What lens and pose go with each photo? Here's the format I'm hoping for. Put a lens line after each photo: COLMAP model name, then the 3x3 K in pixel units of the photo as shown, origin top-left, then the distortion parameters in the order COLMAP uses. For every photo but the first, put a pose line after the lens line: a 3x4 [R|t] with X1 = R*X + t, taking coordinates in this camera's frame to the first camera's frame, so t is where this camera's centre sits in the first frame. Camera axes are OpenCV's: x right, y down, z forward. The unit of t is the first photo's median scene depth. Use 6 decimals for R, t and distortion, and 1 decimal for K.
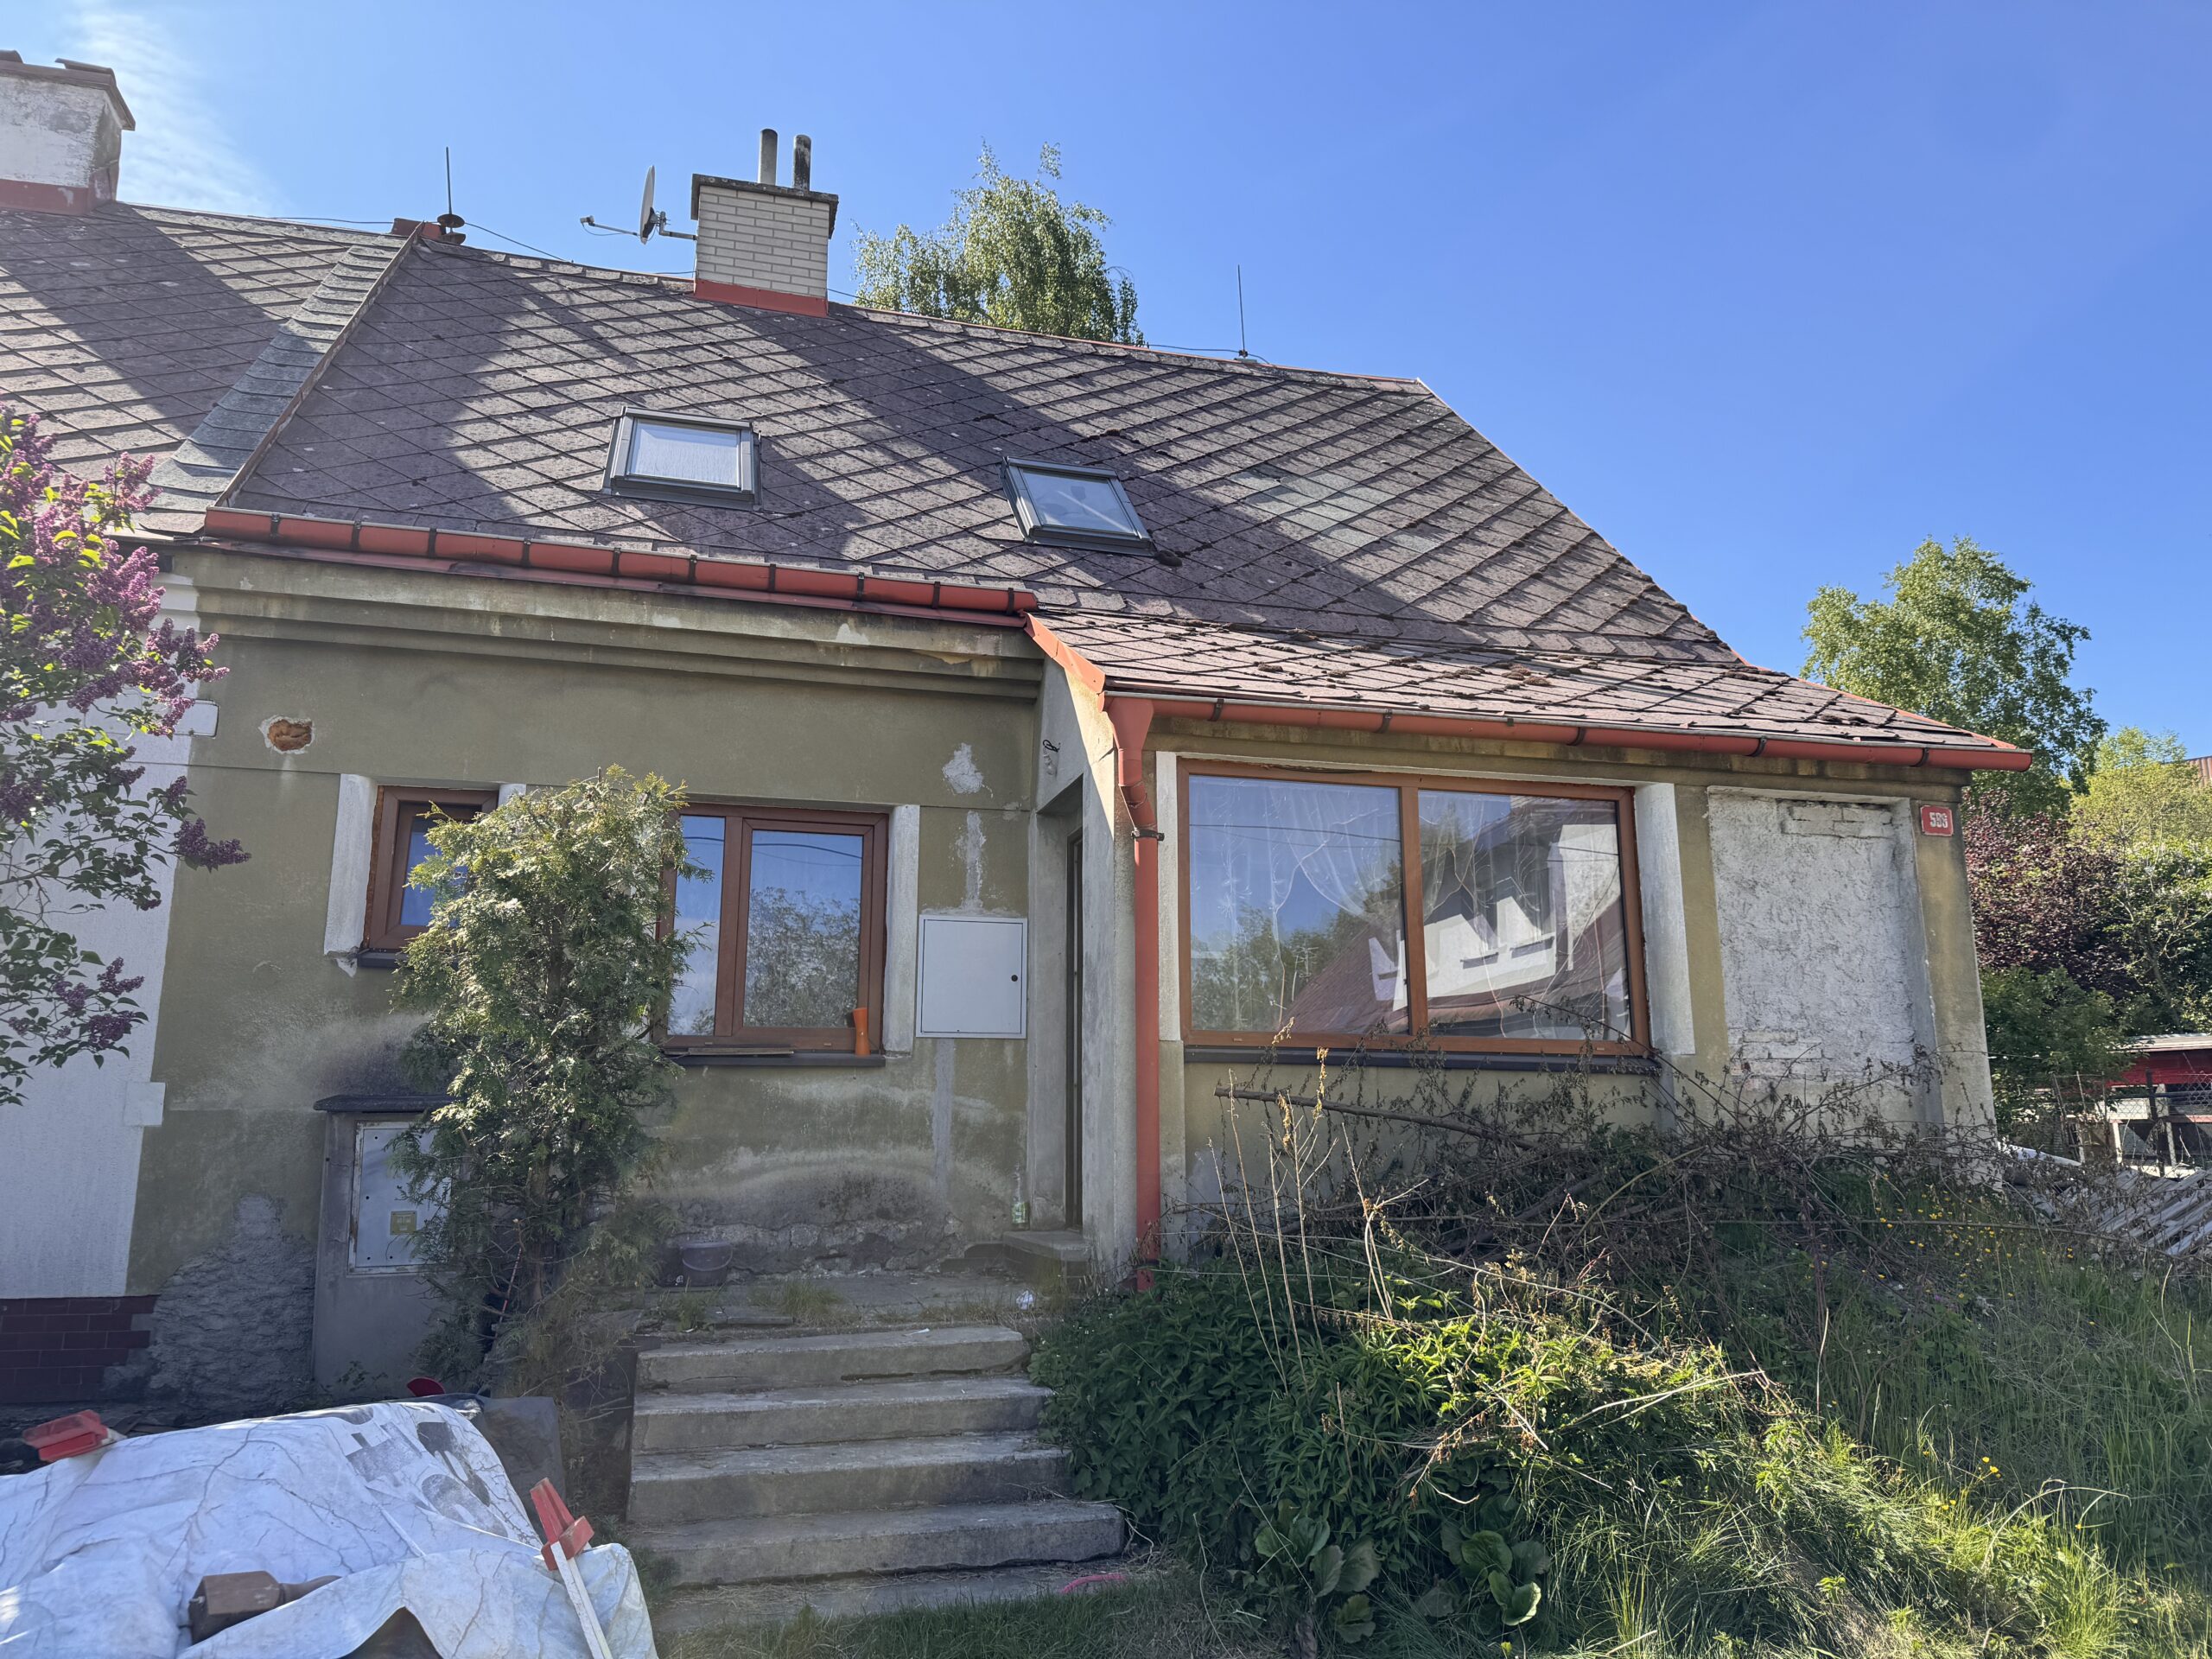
lens RADIAL K [[1631.7, 0, 1106.0], [0, 1631.7, 829.5], [0, 0, 1]] dist [0.080080, -0.050413]
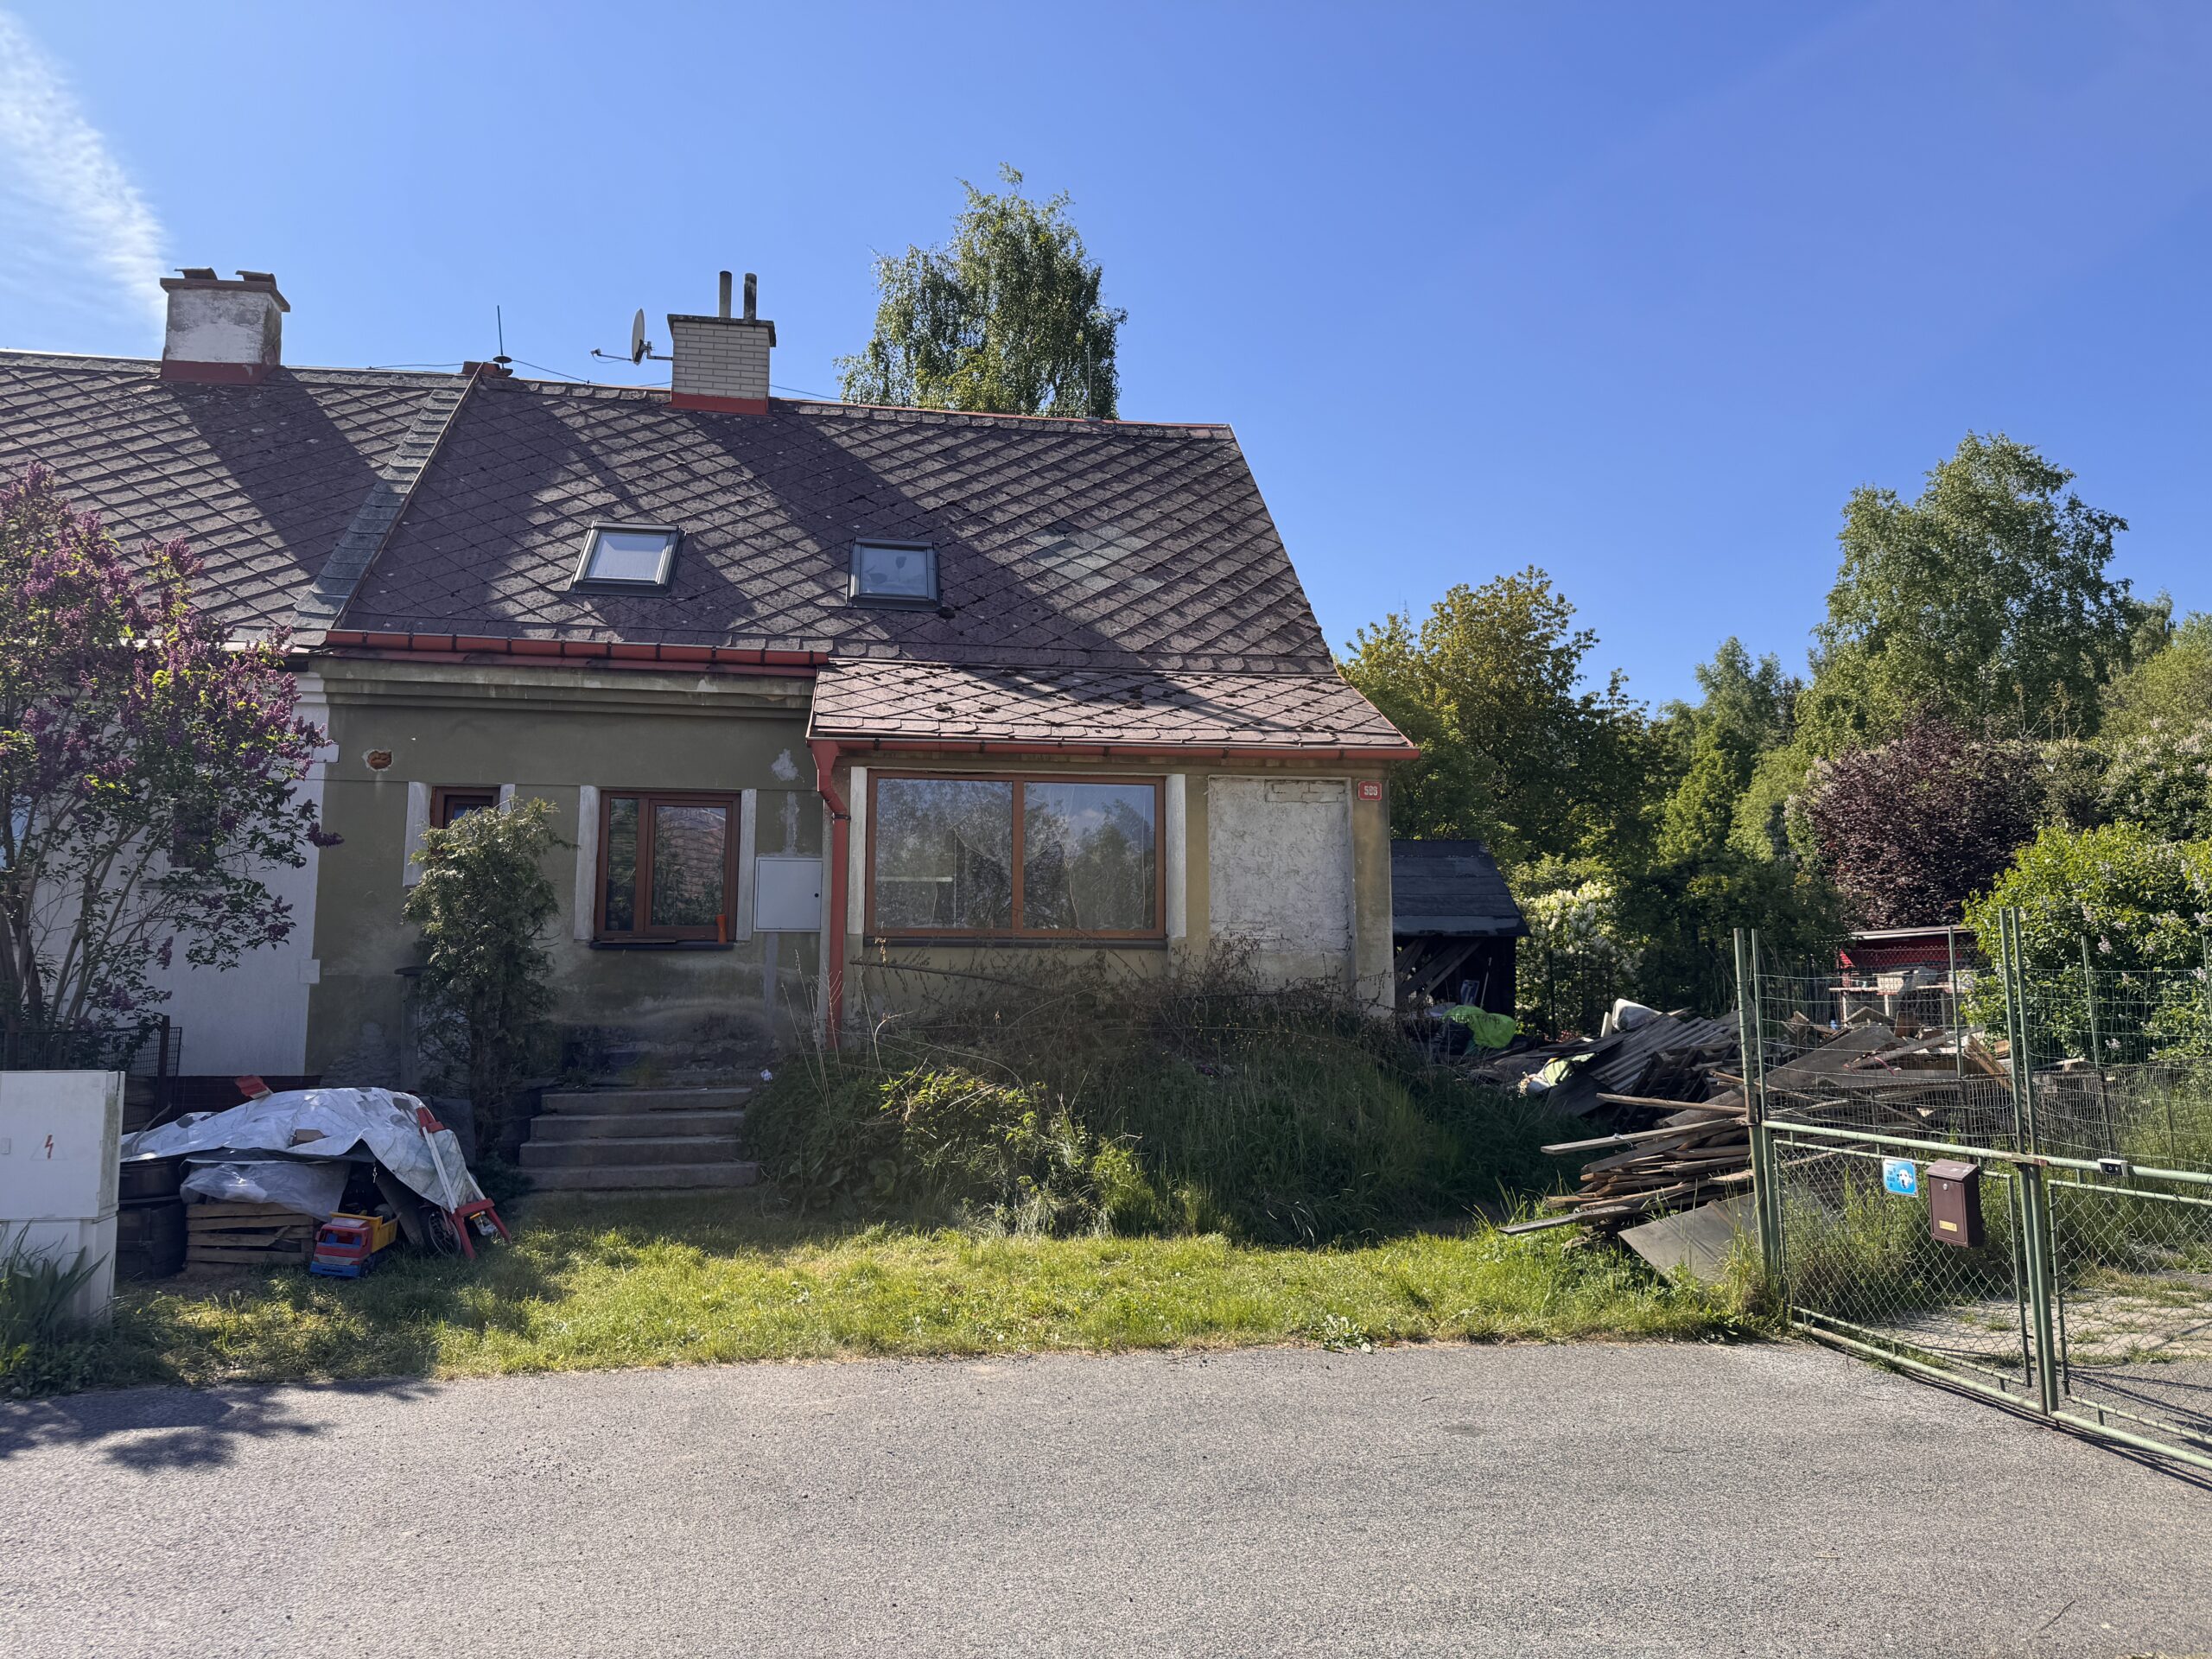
lens RADIAL K [[1631.7, 0, 1106.0], [0, 1631.7, 829.5], [0, 0, 1]] dist [0.080080, -0.050413]
pose [[0.994171, -0.013358, -0.106982, 0.354108], [0.020696, 0.997486, 0.067779, -0.068309], [0.105808, -0.069598, 0.991948, -0.505857]]
